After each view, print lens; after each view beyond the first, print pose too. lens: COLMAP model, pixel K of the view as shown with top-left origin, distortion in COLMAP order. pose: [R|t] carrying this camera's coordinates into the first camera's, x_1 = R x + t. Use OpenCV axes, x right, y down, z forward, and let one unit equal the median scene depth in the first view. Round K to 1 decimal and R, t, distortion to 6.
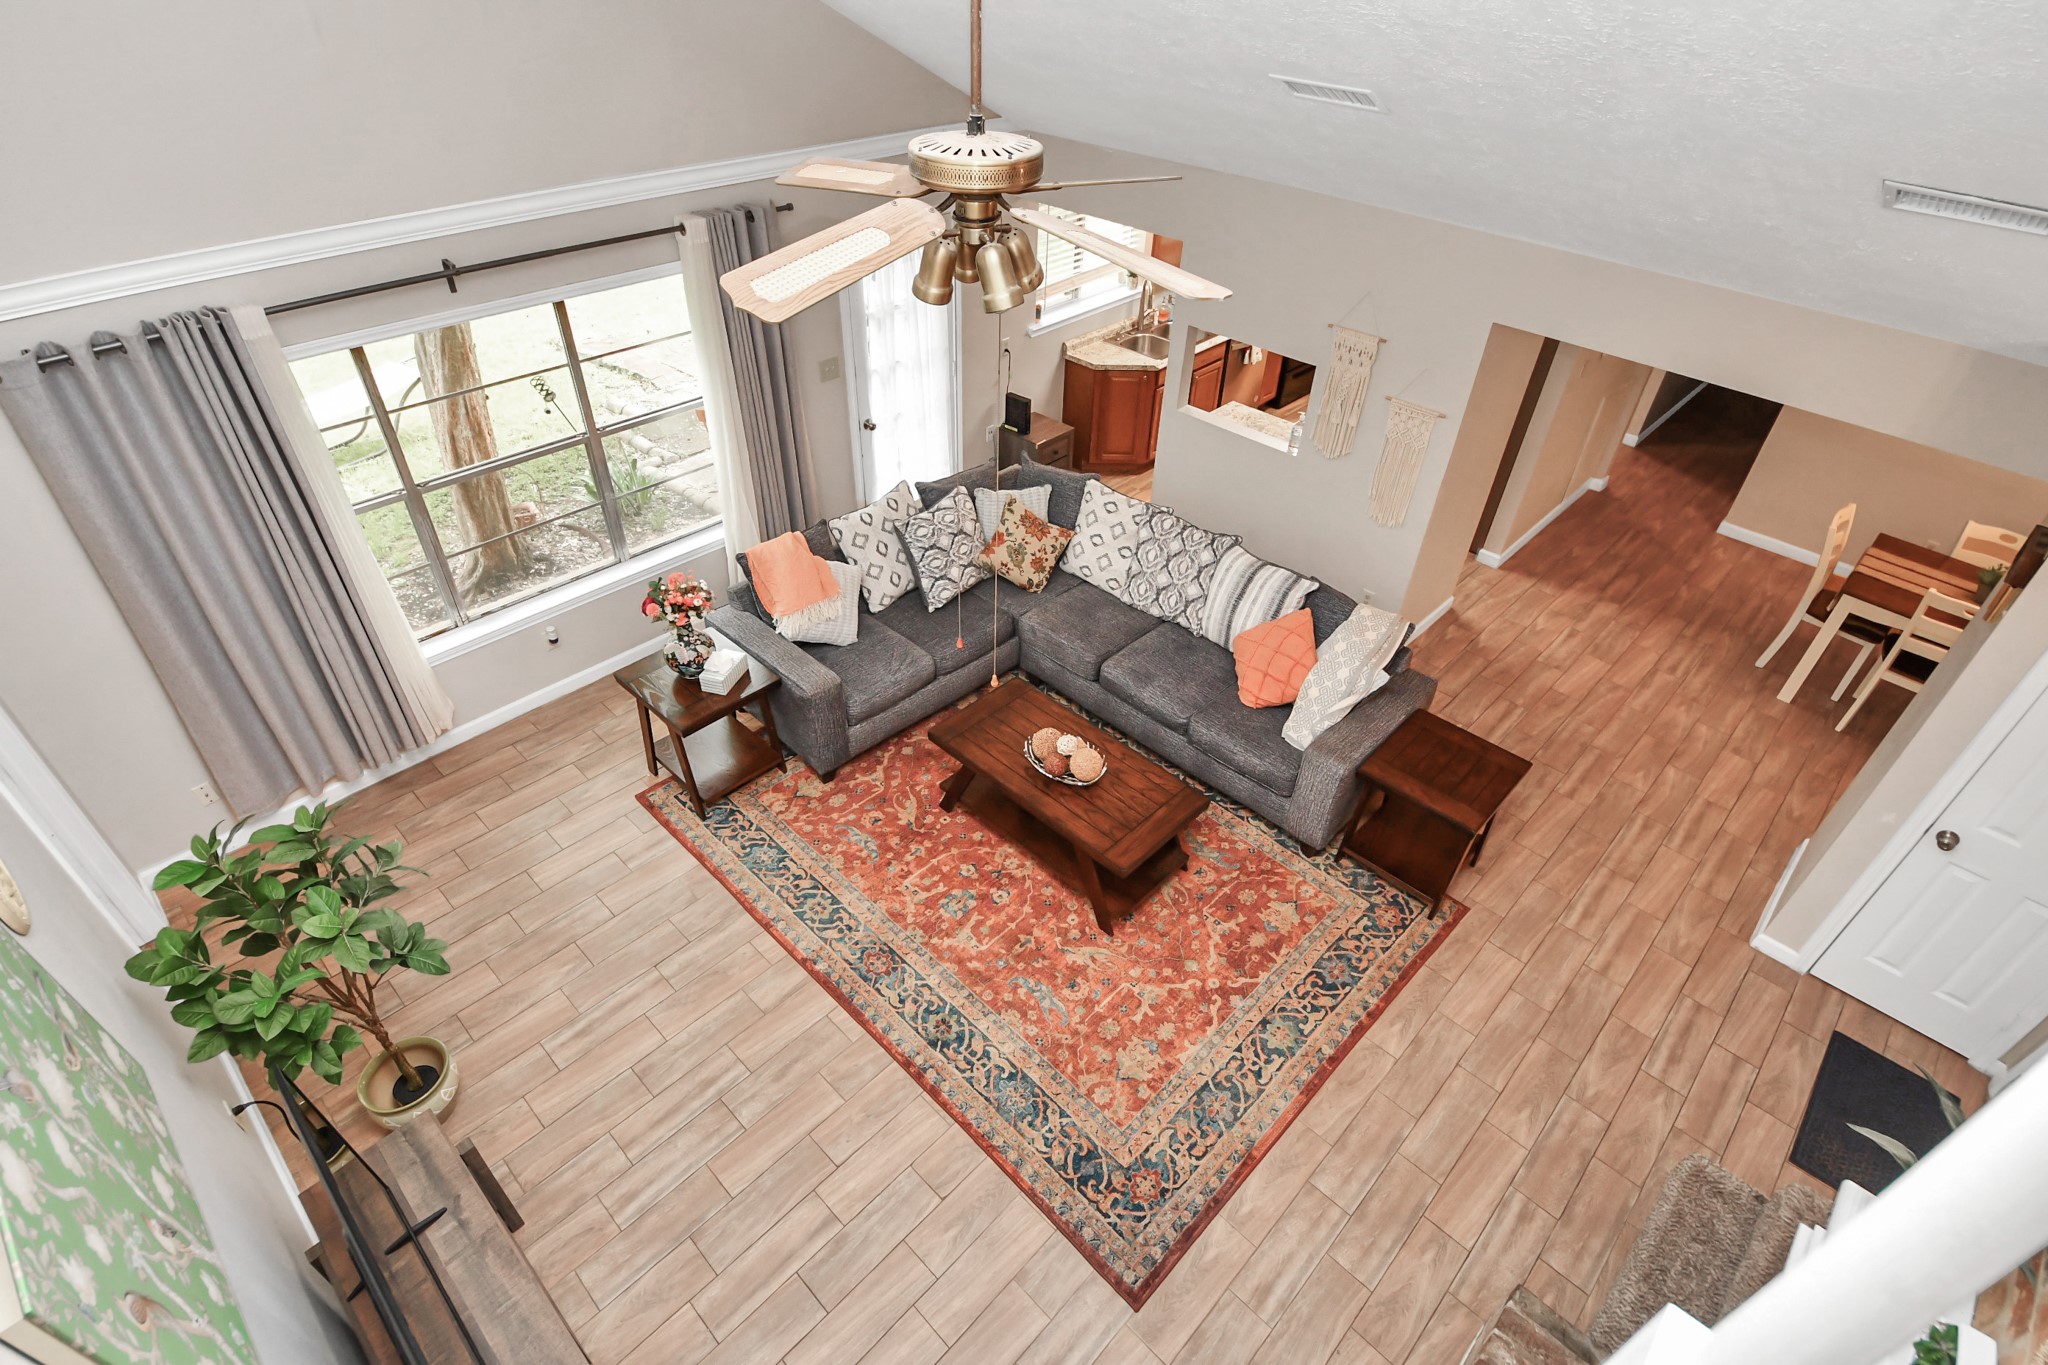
lens RADIAL K [[1006.8, 0, 1010.8], [0, 1006.8, 674.7], [0, 0, 1]] dist [0.039429, -0.000179]
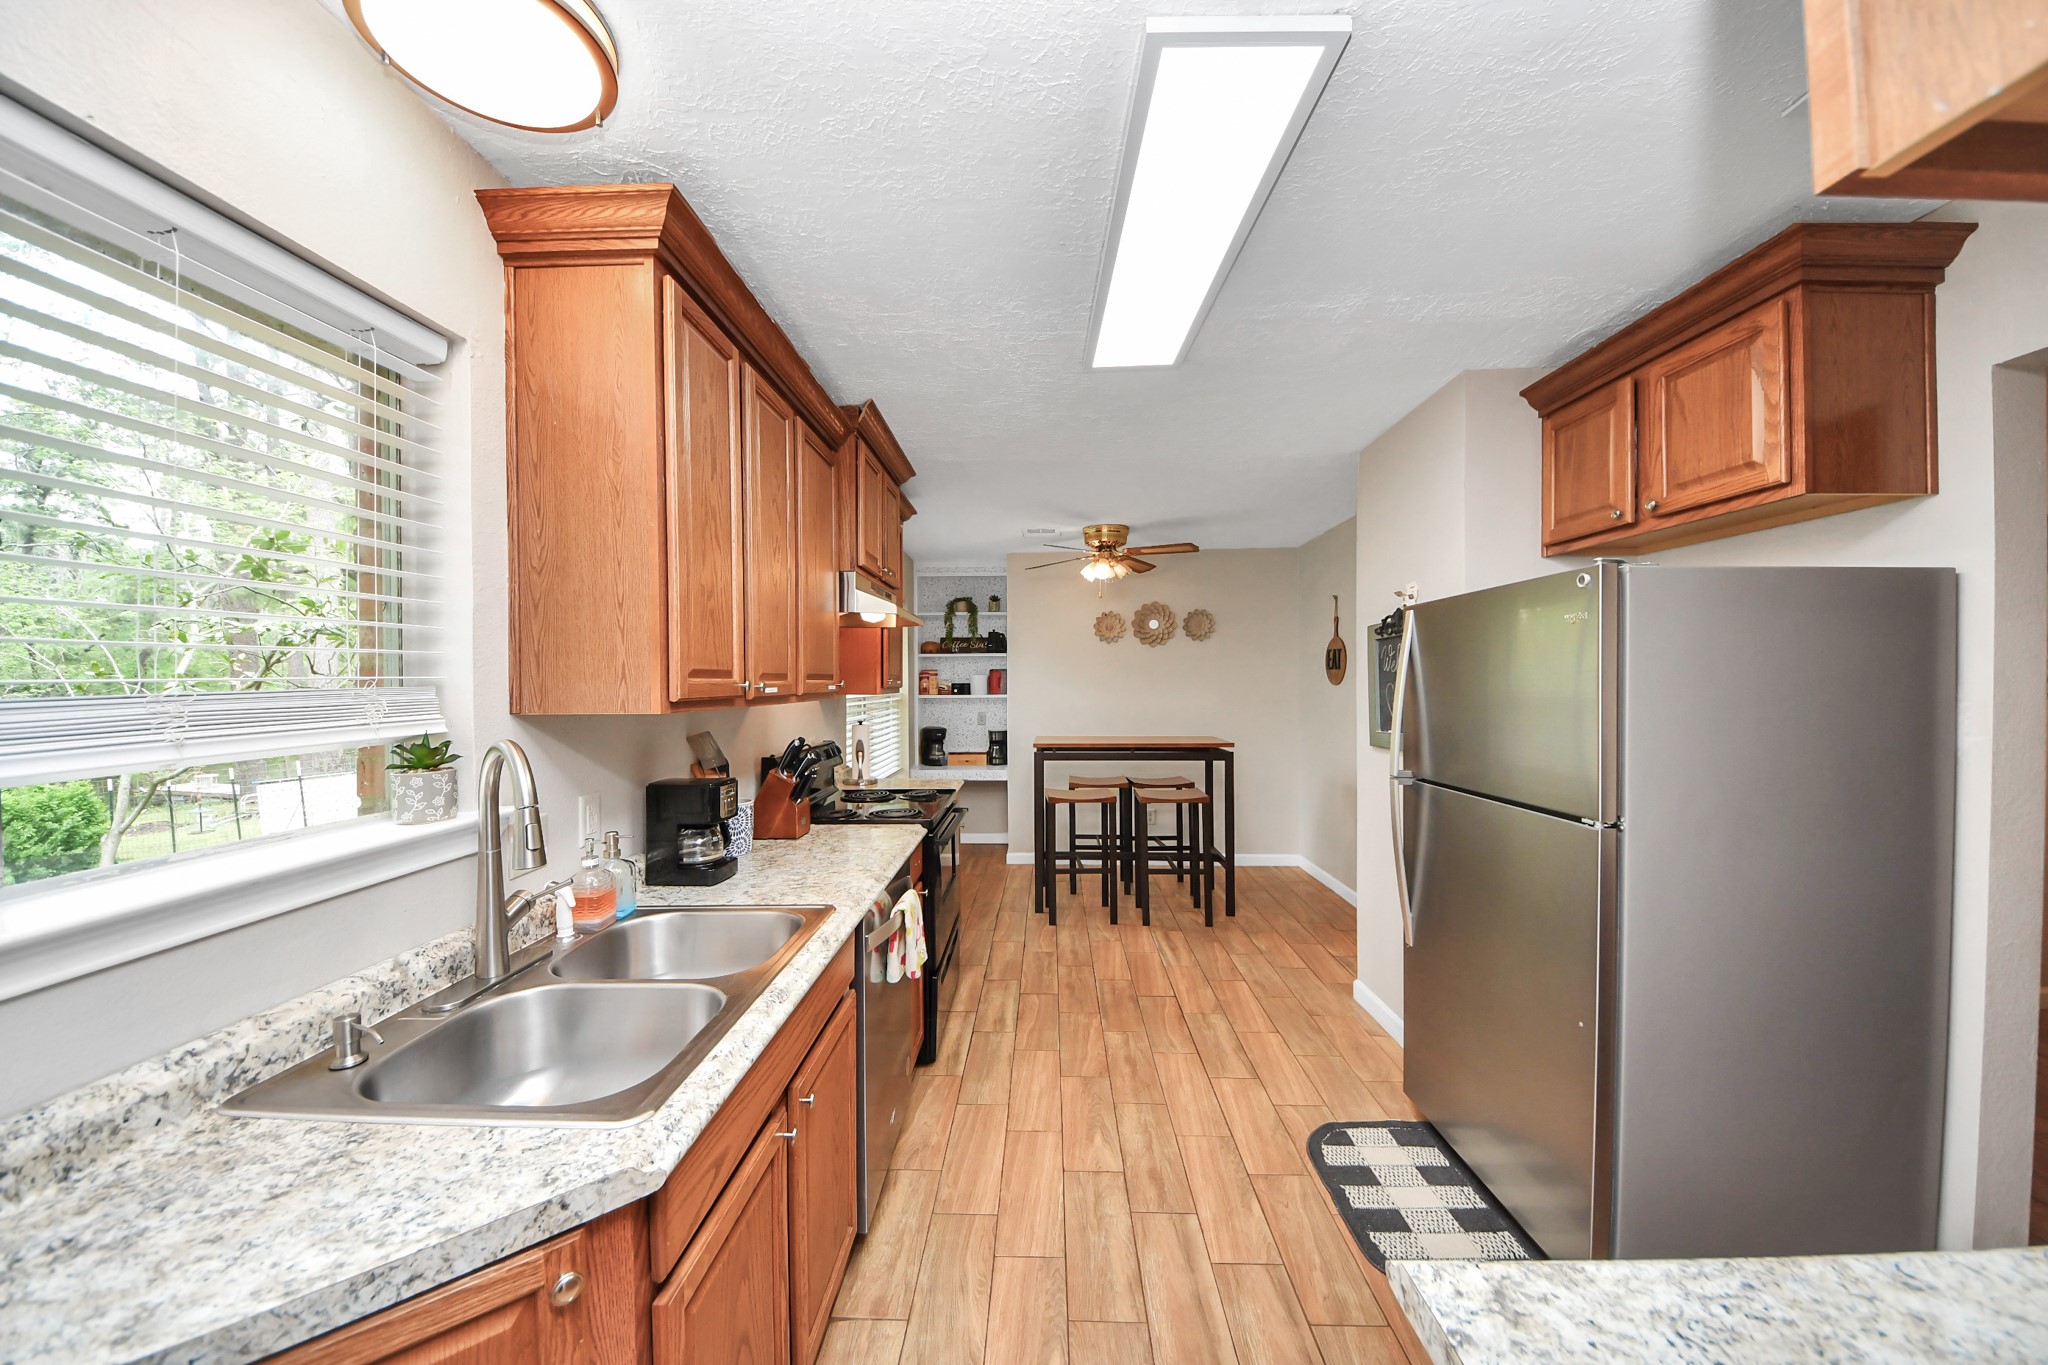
lens RADIAL K [[725.4, 0, 1024.0], [0, 725.4, 682.5], [0, 0, 1]] dist [0.001003, -0.006787]
pose [[0.729806, -0.021472, 0.683317, 0.172269], [0.444940, 0.773770, -0.450897, -0.435840], [-0.519048, 0.633102, 0.574256, 1.316239]]
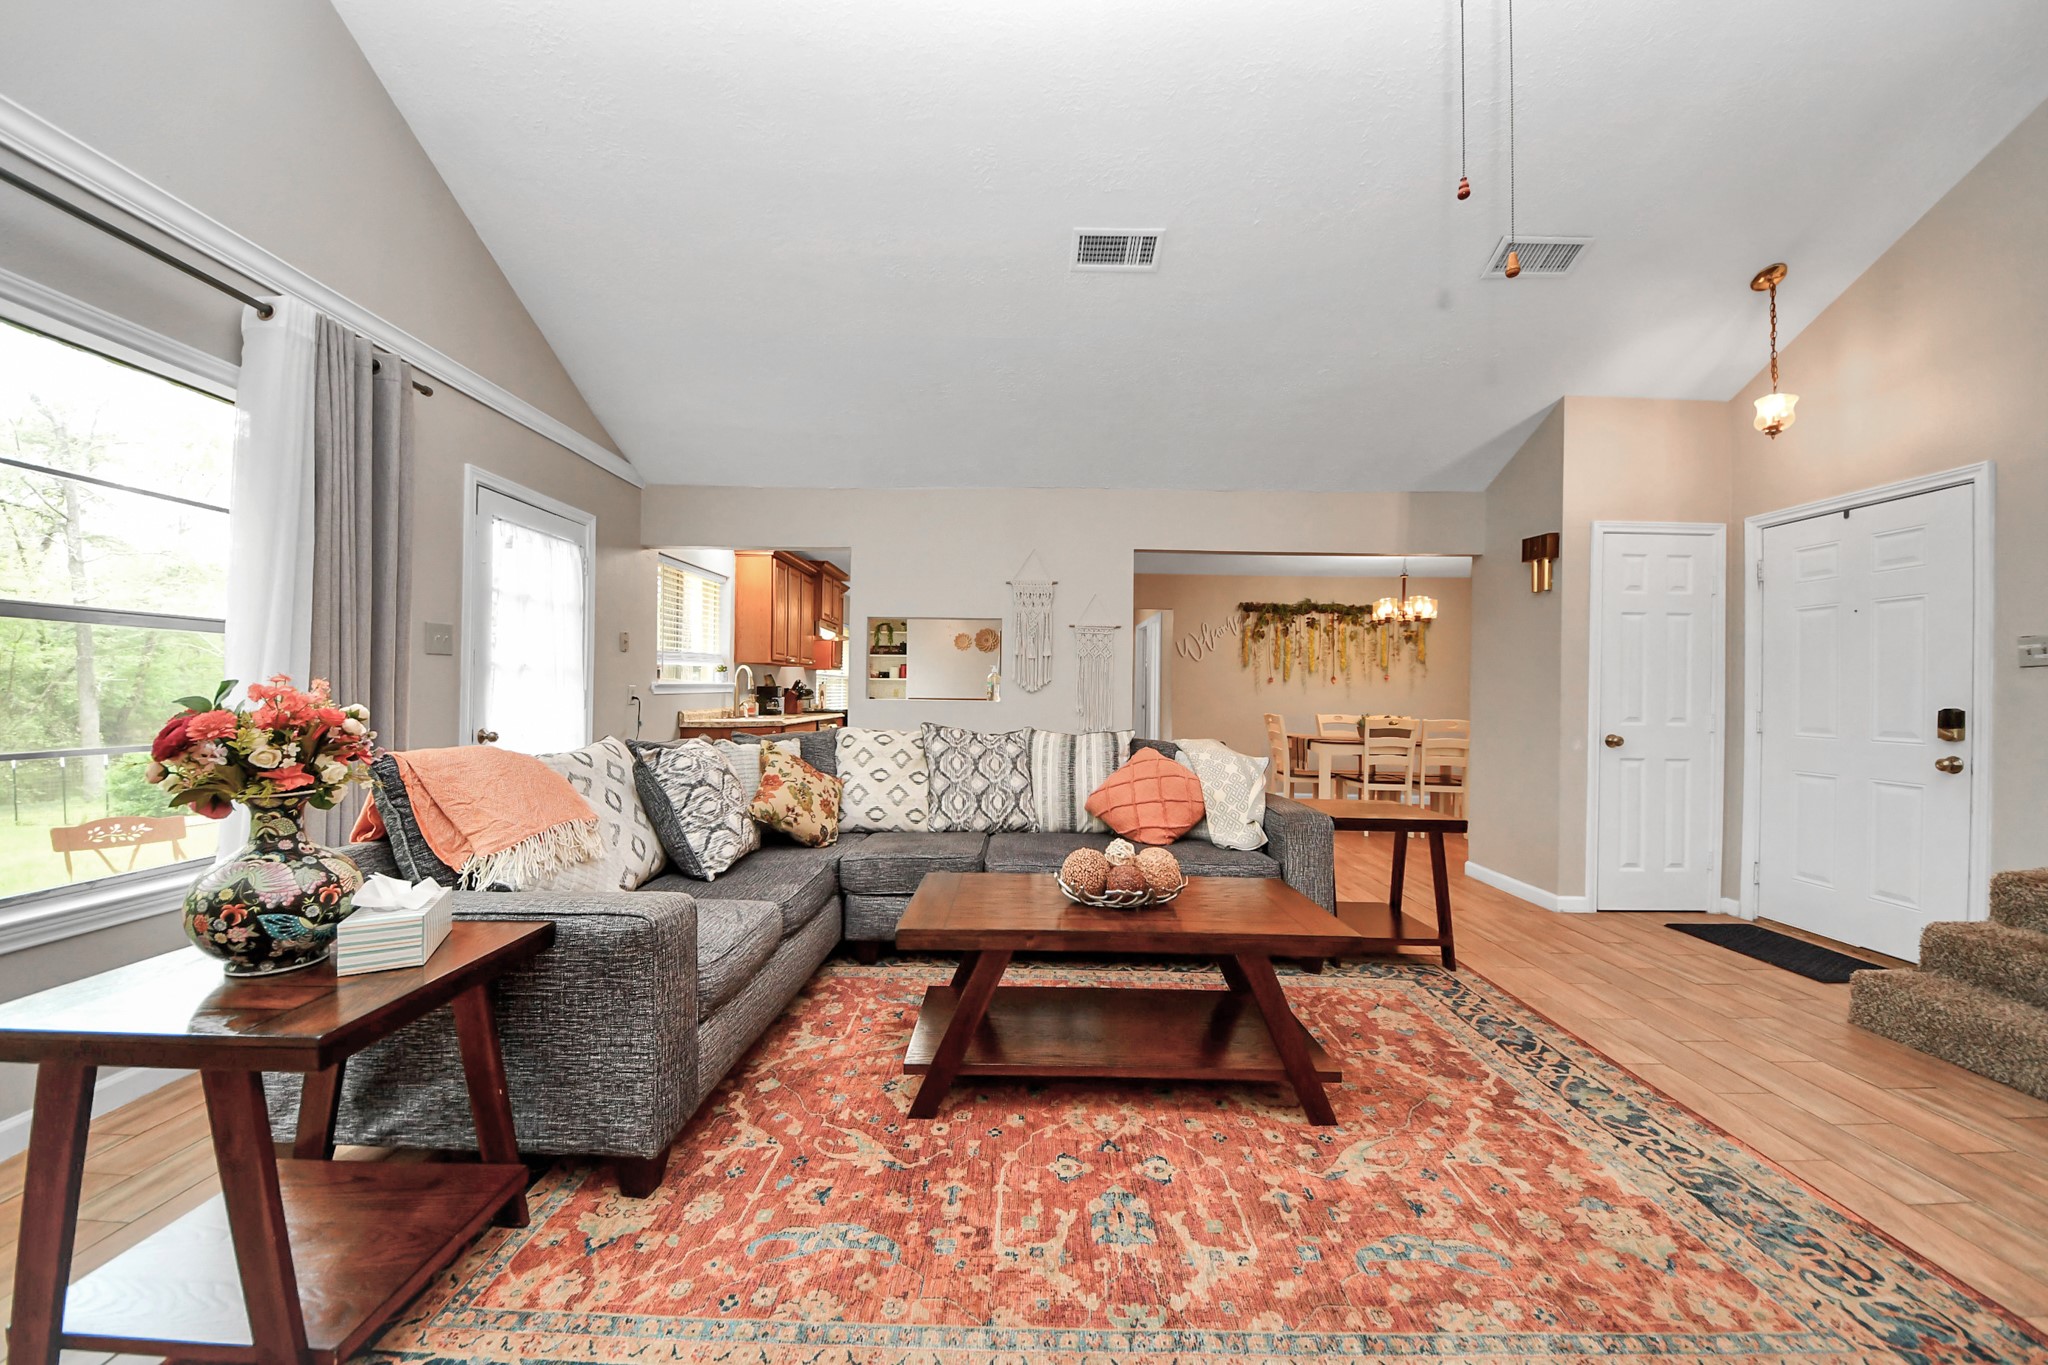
lens RADIAL K [[728.4, 0, 1007.9], [0, 728.4, 688.1], [0, 0, 1]] dist [0.026485, -0.022134]
pose [[0.722243, -0.003391, 0.691631, -0.314553], [0.433908, 0.780940, -0.449284, 0.158988], [-0.538598, 0.624597, 0.565500, 0.659562]]
